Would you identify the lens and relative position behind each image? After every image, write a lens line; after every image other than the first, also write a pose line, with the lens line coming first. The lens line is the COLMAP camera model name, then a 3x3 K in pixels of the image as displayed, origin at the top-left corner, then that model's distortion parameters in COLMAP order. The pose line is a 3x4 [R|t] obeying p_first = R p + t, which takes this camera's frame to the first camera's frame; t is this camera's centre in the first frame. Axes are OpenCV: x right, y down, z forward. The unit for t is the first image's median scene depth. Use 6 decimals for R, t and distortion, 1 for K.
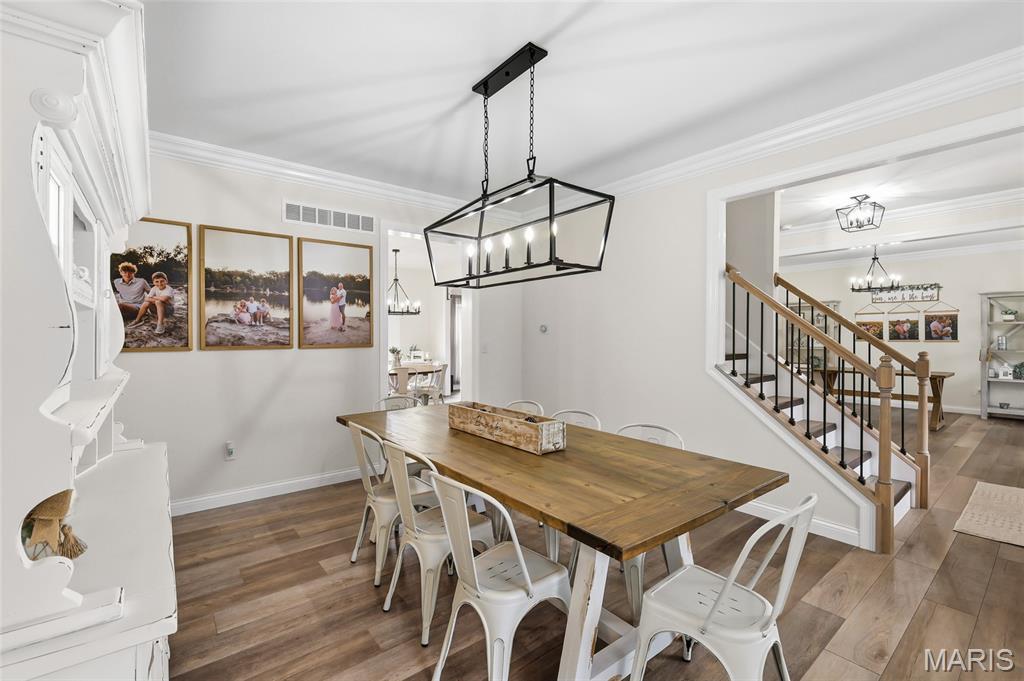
lens RADIAL K [[447.8, 0, 519.4], [0, 447.8, 341.9], [0, 0, 1]] dist [0.002771, -0.000470]
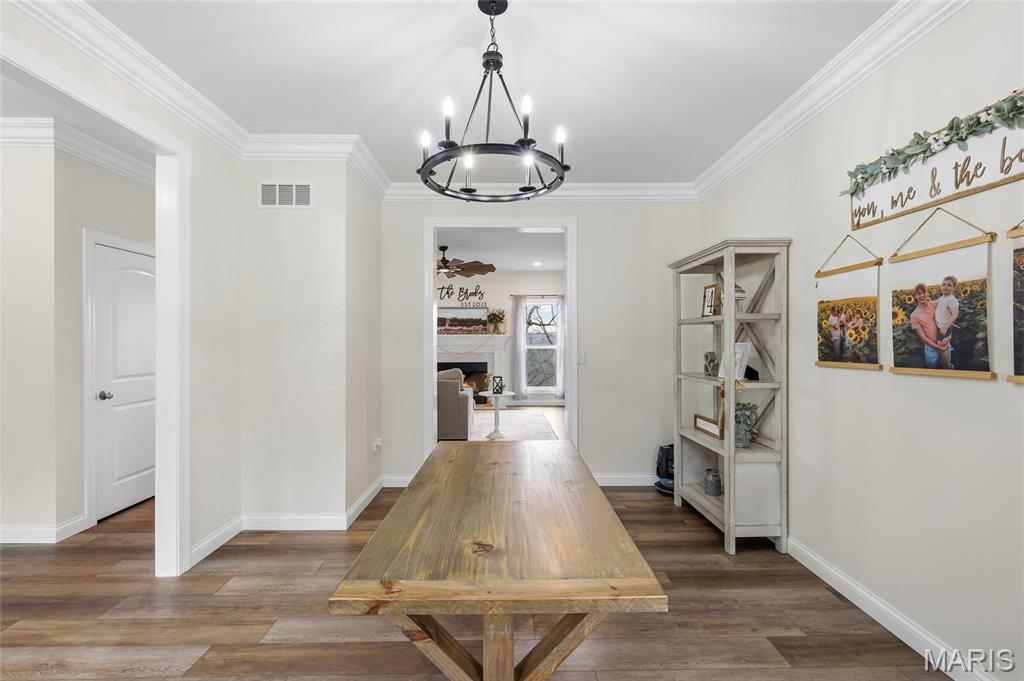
lens RADIAL K [[447.8, 0, 512.9], [0, 447.8, 345.8], [0, 0, 1]] dist [0.002771, -0.000470]
pose [[0.779691, 0.006634, -0.626129, 1.131741], [-0.011302, 0.999930, -0.003479, -0.018531], [0.626062, 0.009789, 0.779712, 0.933593]]
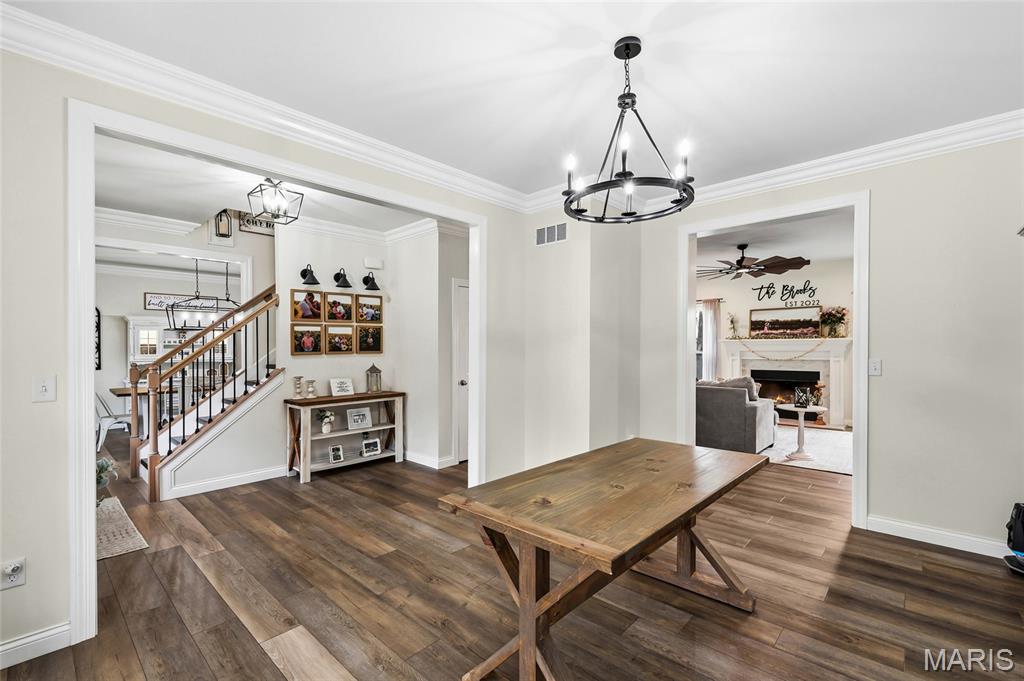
lens RADIAL K [[447.8, 0, 508.3], [0, 447.8, 352.2], [0, 0, 1]] dist [0.002771, -0.000470]
pose [[0.125425, 0.010061, -0.992052, 1.263071], [-0.013030, 0.999879, 0.008493, -0.020867], [0.992018, 0.011861, 0.125541, 1.028742]]
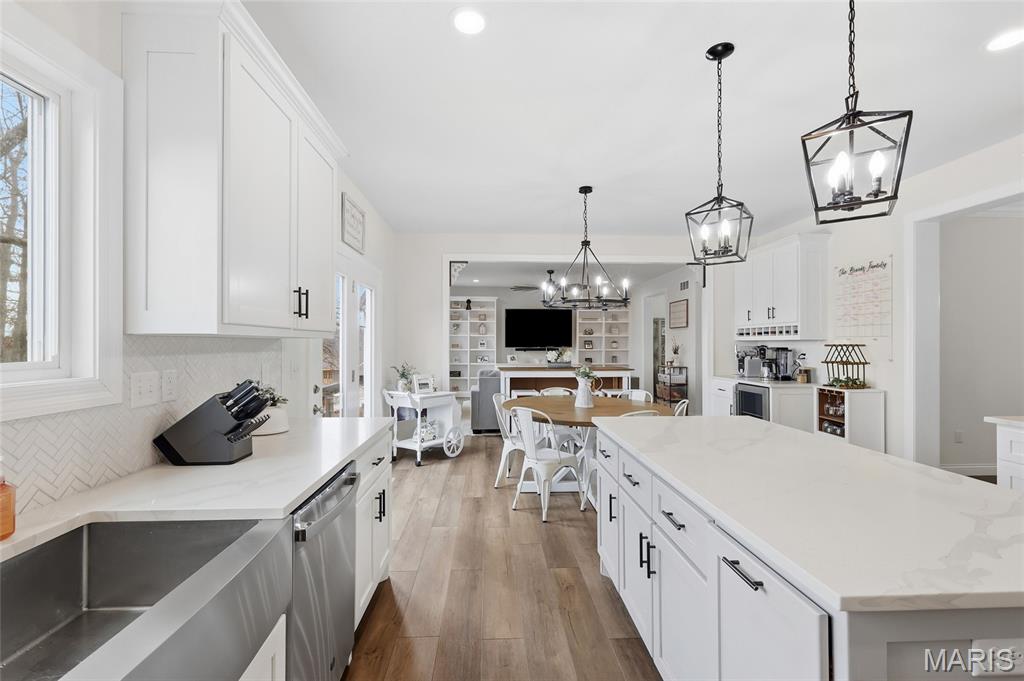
lens RADIAL K [[447.8, 0, 513.2], [0, 447.8, 336.8], [0, 0, 1]] dist [0.002771, -0.000470]
pose [[0.588610, 0.011769, 0.808332, -0.971602], [0.015242, 0.999555, -0.025653, -0.018134], [-0.808274, 0.027420, 0.588168, 0.946975]]
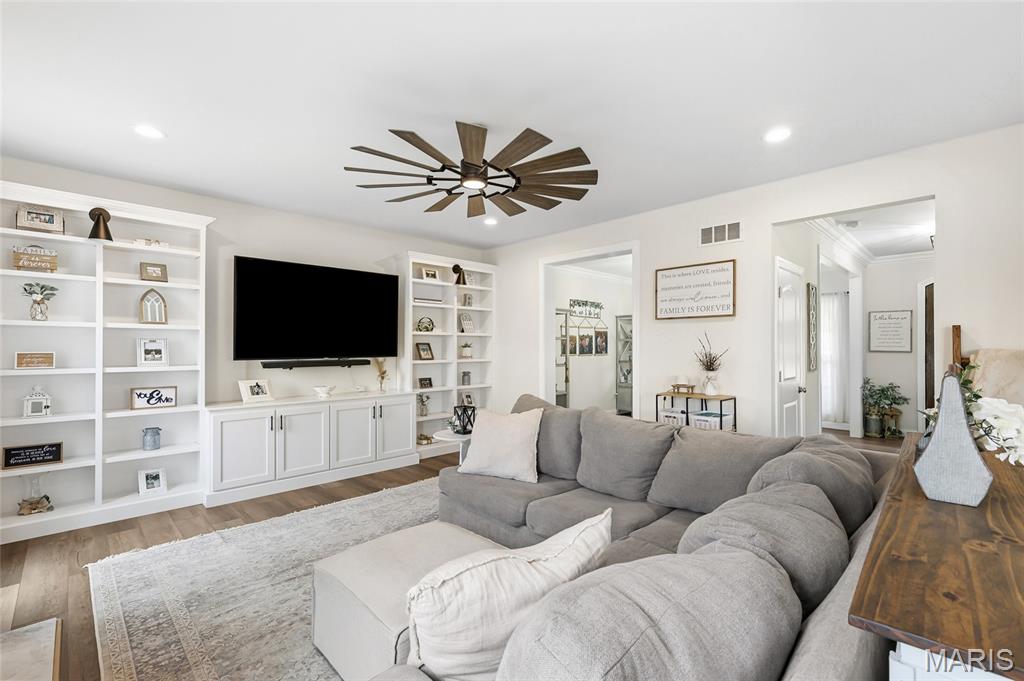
lens RADIAL K [[447.8, 0, 513.7], [0, 447.8, 344.3], [0, 0, 1]] dist [0.002771, -0.000470]
pose [[-0.091080, 0.005890, 0.995826, -0.200364], [0.020014, 0.999791, -0.004083, -0.035904], [-0.995642, 0.019558, -0.091179, 1.712079]]
